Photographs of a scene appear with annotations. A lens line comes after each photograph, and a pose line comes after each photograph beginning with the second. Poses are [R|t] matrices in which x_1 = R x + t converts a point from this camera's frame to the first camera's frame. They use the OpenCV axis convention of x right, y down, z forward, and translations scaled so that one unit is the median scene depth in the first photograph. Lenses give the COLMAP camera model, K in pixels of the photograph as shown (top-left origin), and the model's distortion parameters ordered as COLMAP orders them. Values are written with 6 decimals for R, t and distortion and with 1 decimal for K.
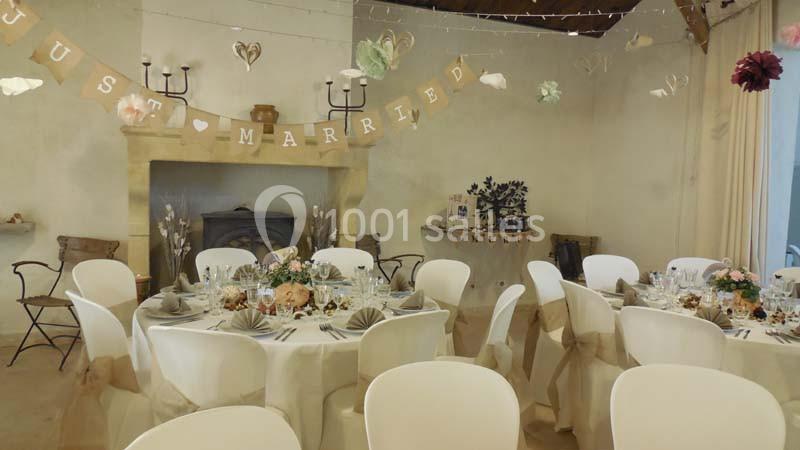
lens RADIAL K [[612.3, 0, 400.0], [0, 612.3, 225.0], [0, 0, 1]] dist [-0.006319, 0.000273]
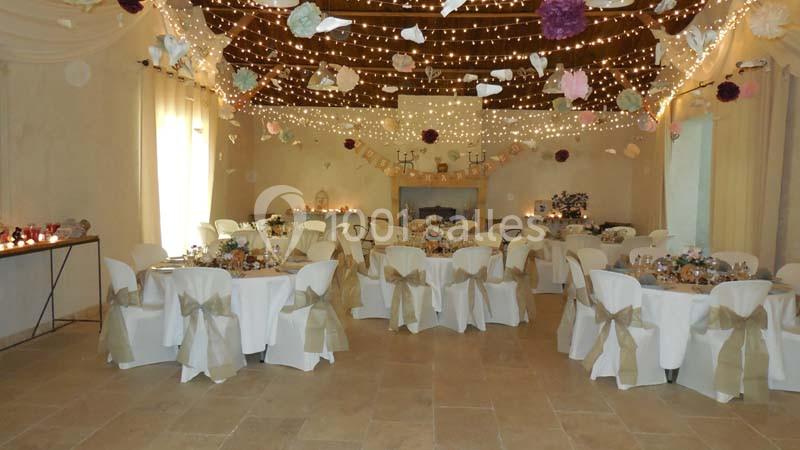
lens RADIAL K [[622.5, 0, 400.0], [0, 622.5, 225.0], [0, 0, 1]] dist [-0.026747, -0.001411]
pose [[0.897555, 0.004947, -0.440874, 0.718386], [-0.018705, 0.999464, -0.026865, 0.119862], [0.440505, 0.032359, 0.897167, -1.290518]]
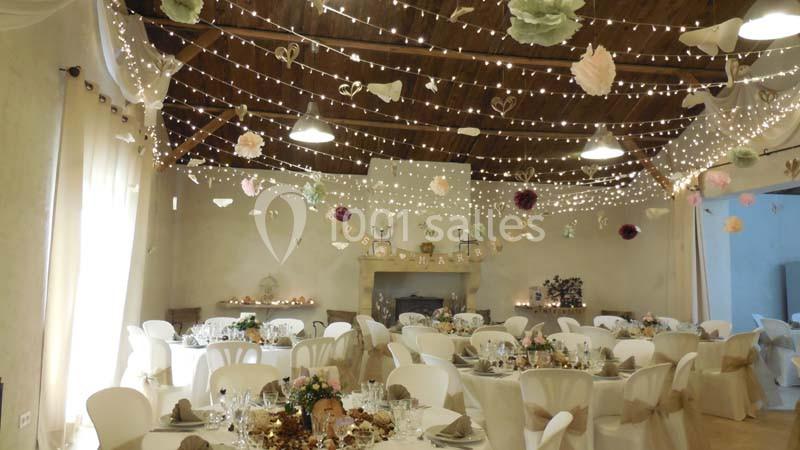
lens RADIAL K [[612.3, 0, 400.0], [0, 612.3, 225.0], [0, 0, 1]] dist [-0.006319, 0.000273]
pose [[0.976610, -0.039905, -0.211282, 0.114674], [0.005171, 0.986702, -0.162460, 0.071118], [0.214955, 0.157567, 0.963829, -0.941521]]
